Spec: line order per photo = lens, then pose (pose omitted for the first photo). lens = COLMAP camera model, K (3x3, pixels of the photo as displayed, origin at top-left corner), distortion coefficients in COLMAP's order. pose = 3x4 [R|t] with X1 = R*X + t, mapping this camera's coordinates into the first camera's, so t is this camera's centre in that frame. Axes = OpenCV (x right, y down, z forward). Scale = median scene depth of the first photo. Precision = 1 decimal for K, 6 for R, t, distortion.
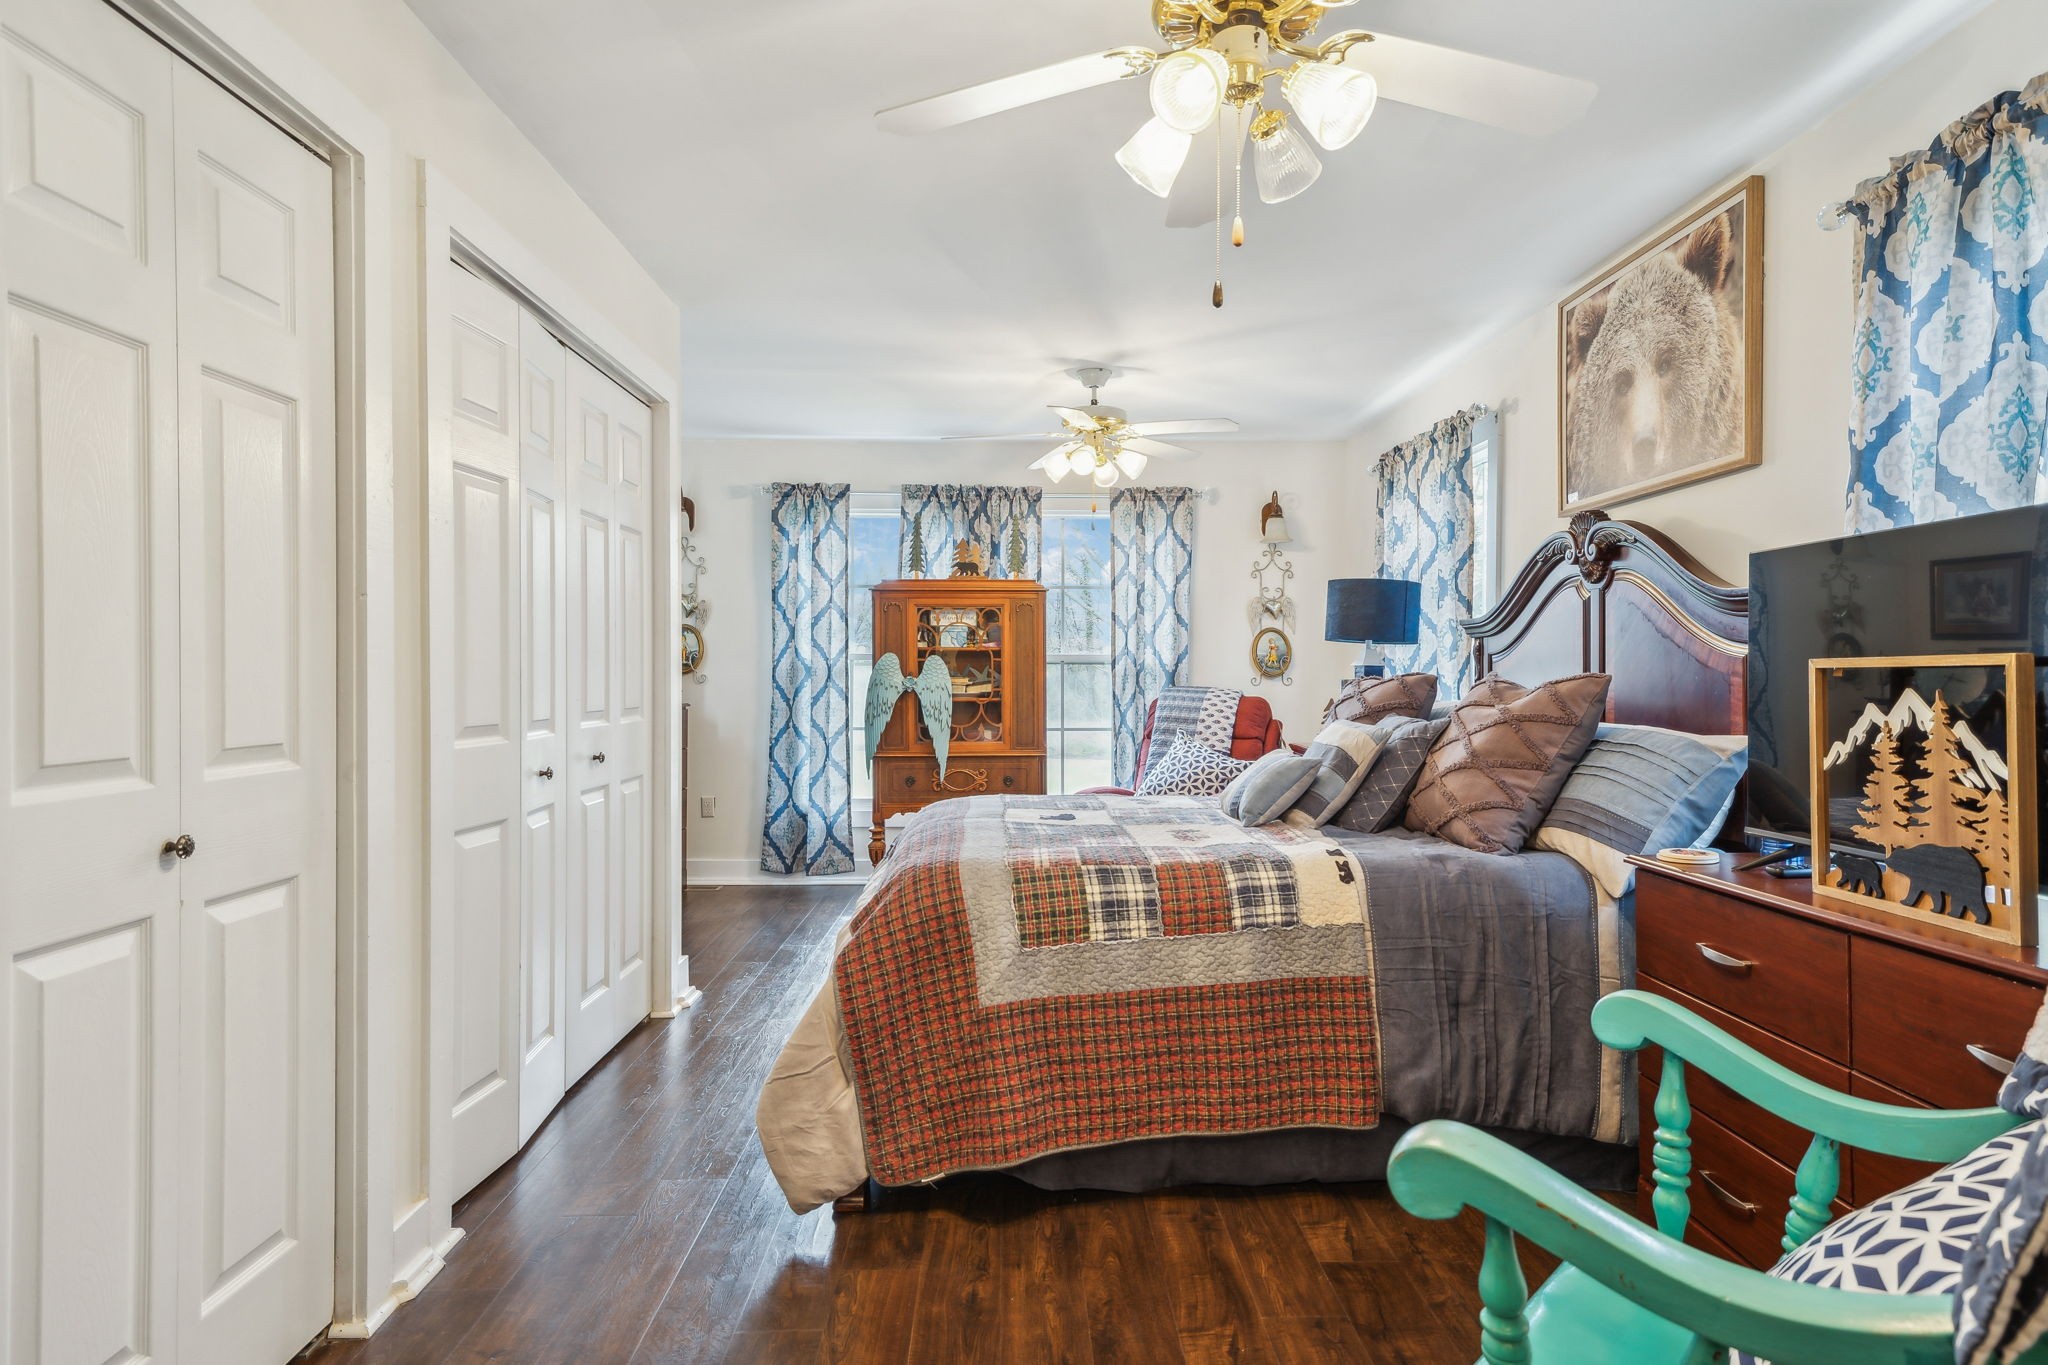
lens RADIAL K [[1107.9, 0, 1029.8], [0, 1107.9, 679.7], [0, 0, 1]] dist [0.003848, 0.001908]
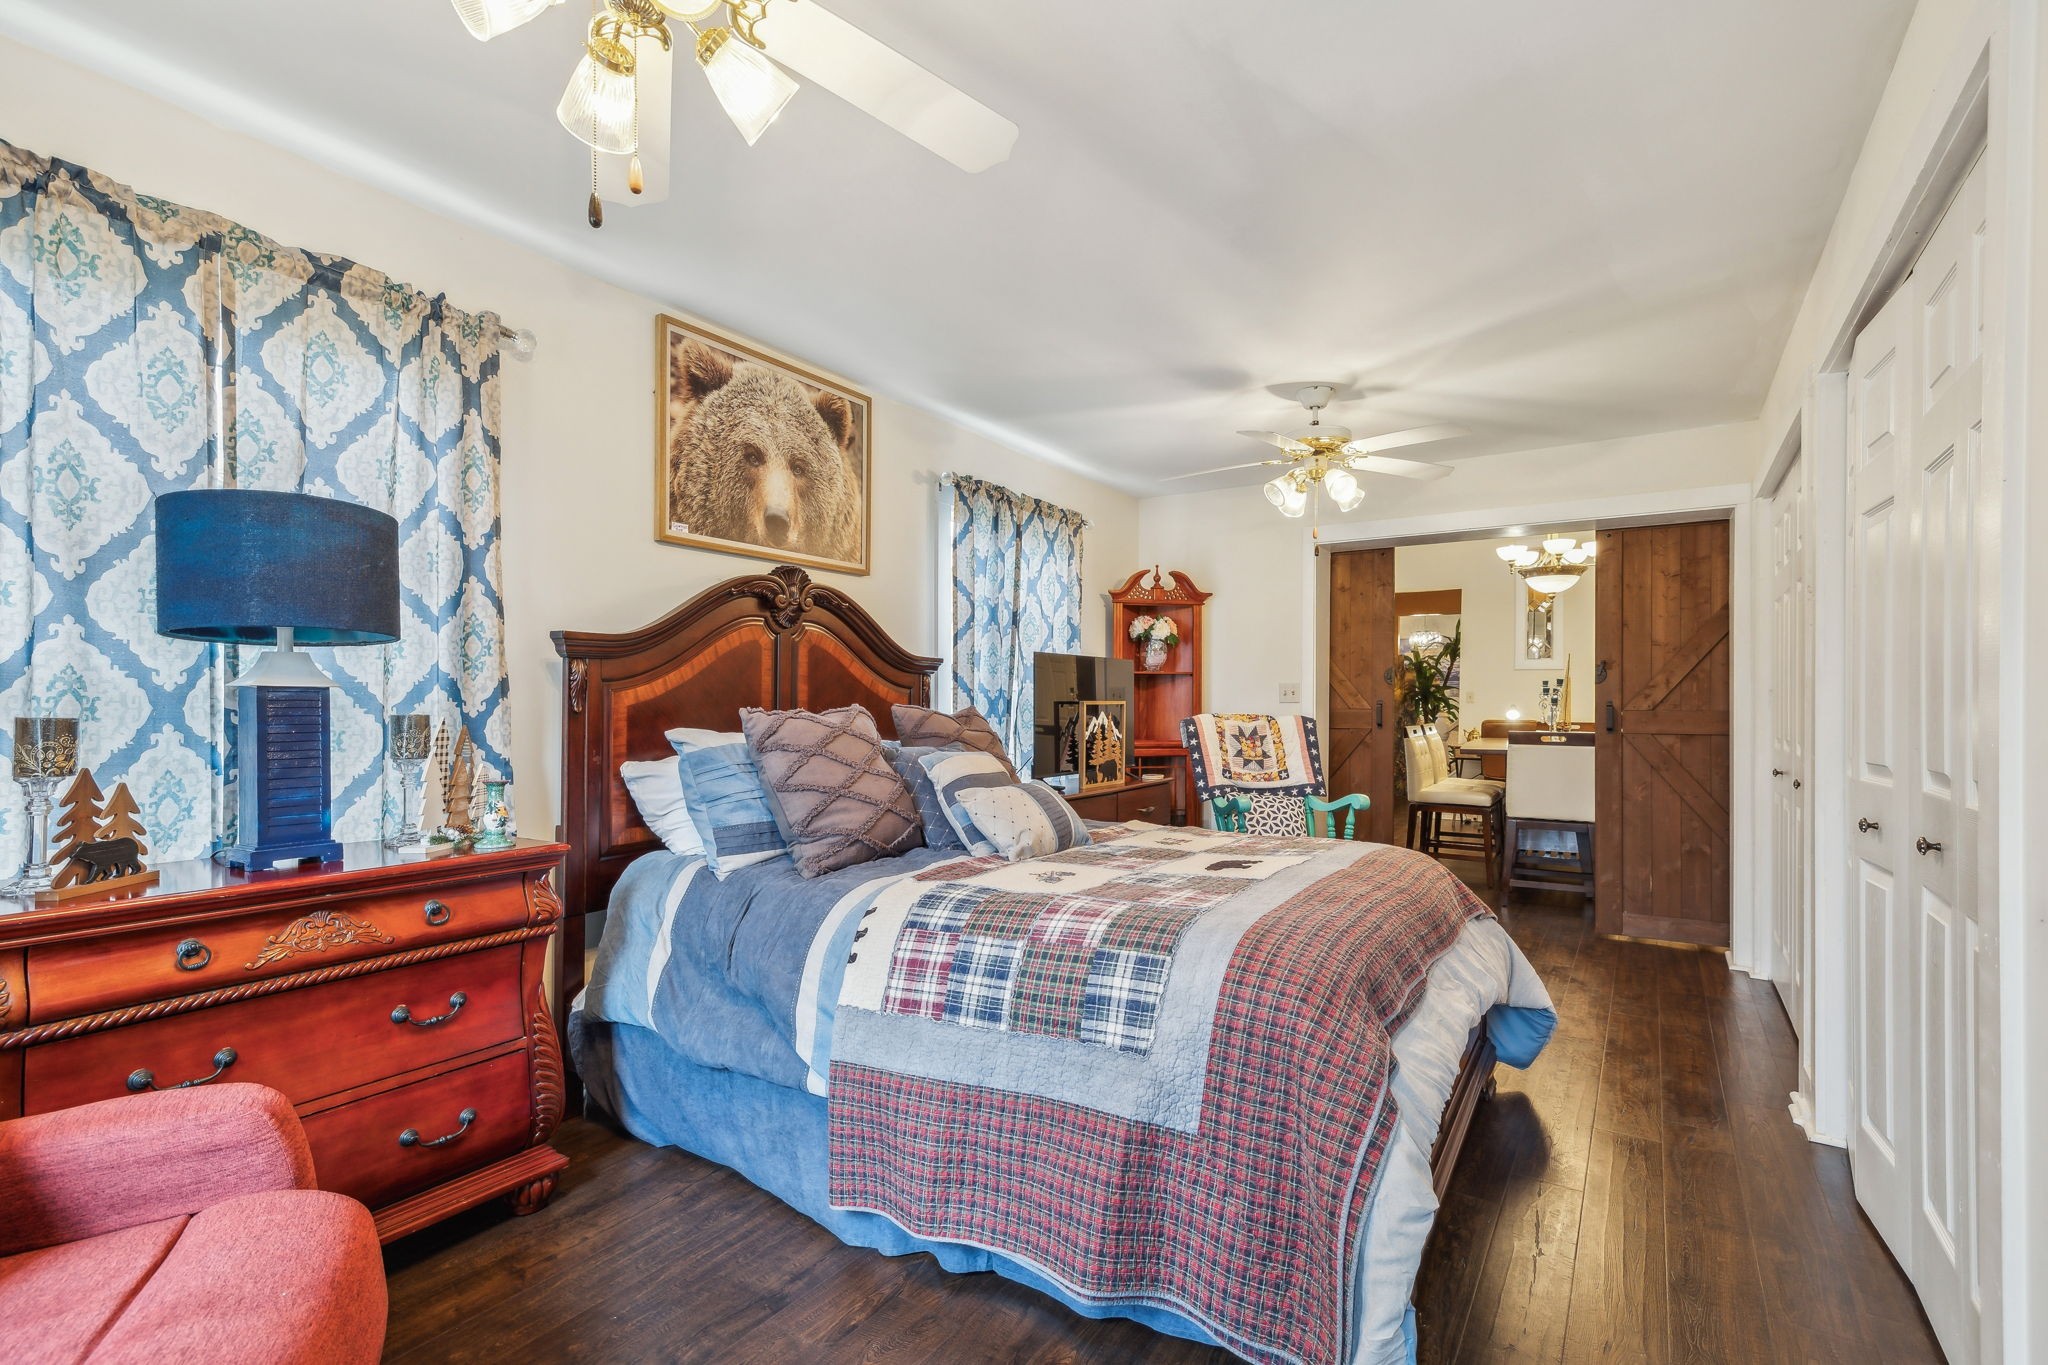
lens RADIAL K [[890.0, 0, 1016.9], [0, 890.0, 703.7], [0, 0, 1]] dist [-0.001686, -0.000169]
pose [[-0.801087, -0.001636, 0.598546, -0.127211], [-0.002424, 0.999997, -0.000511, -0.003014], [-0.598544, -0.001860, -0.801088, 0.810123]]
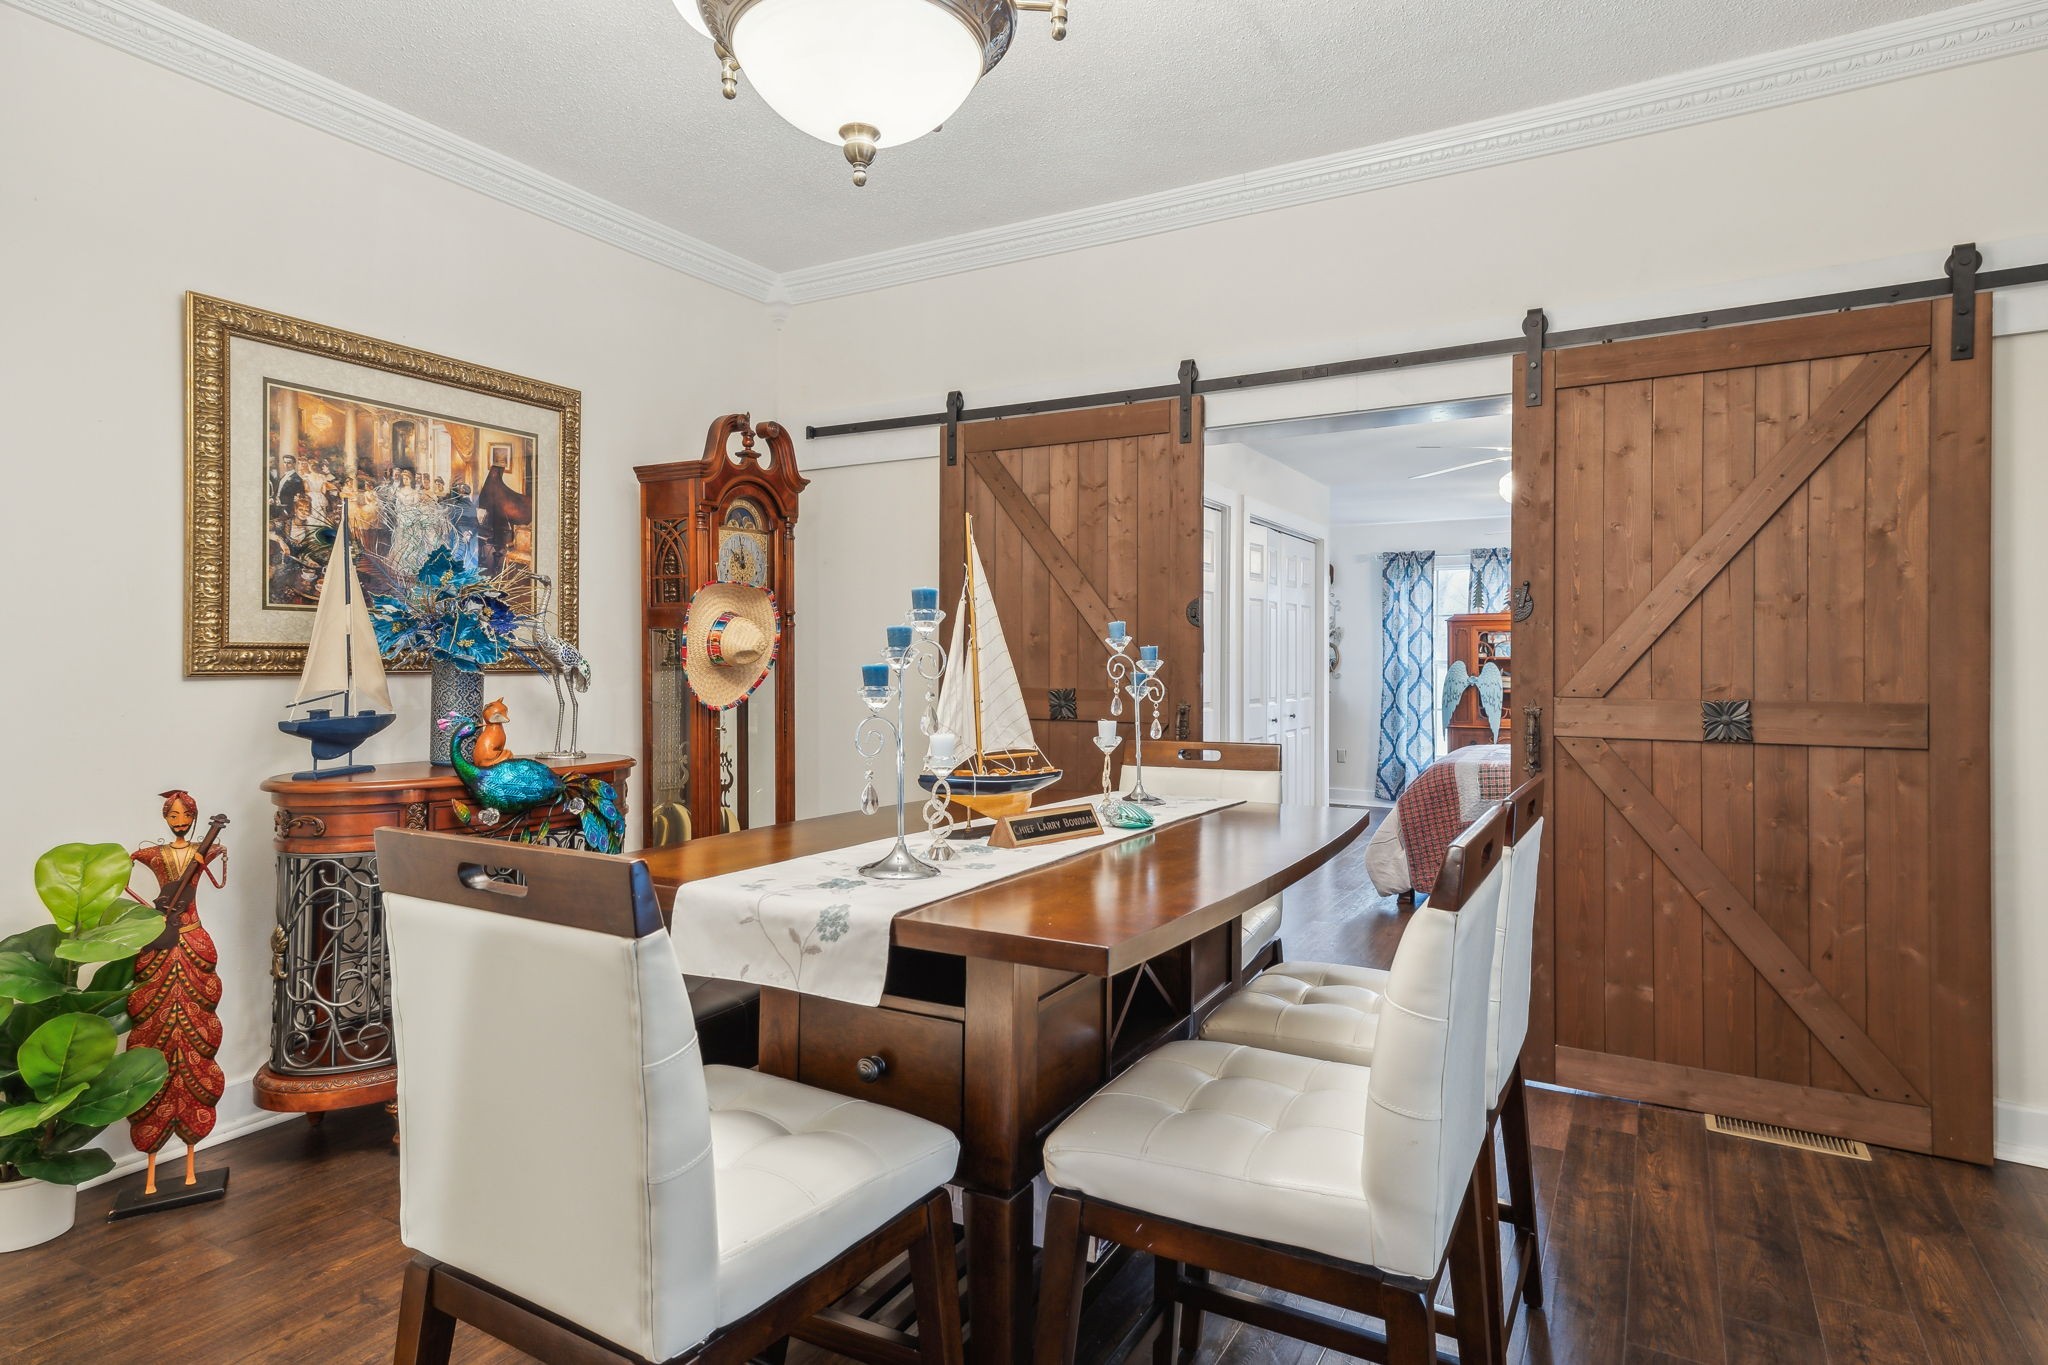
lens RADIAL K [[1107.9, 0, 1008.9], [0, 1107.9, 666.5], [0, 0, 1]] dist [0.003848, 0.001908]
pose [[0.841766, 0.002028, -0.539838, 0.181418], [-0.002783, 0.999996, -0.000584, -0.013441], [0.539835, 0.001994, 0.841769, -0.652623]]
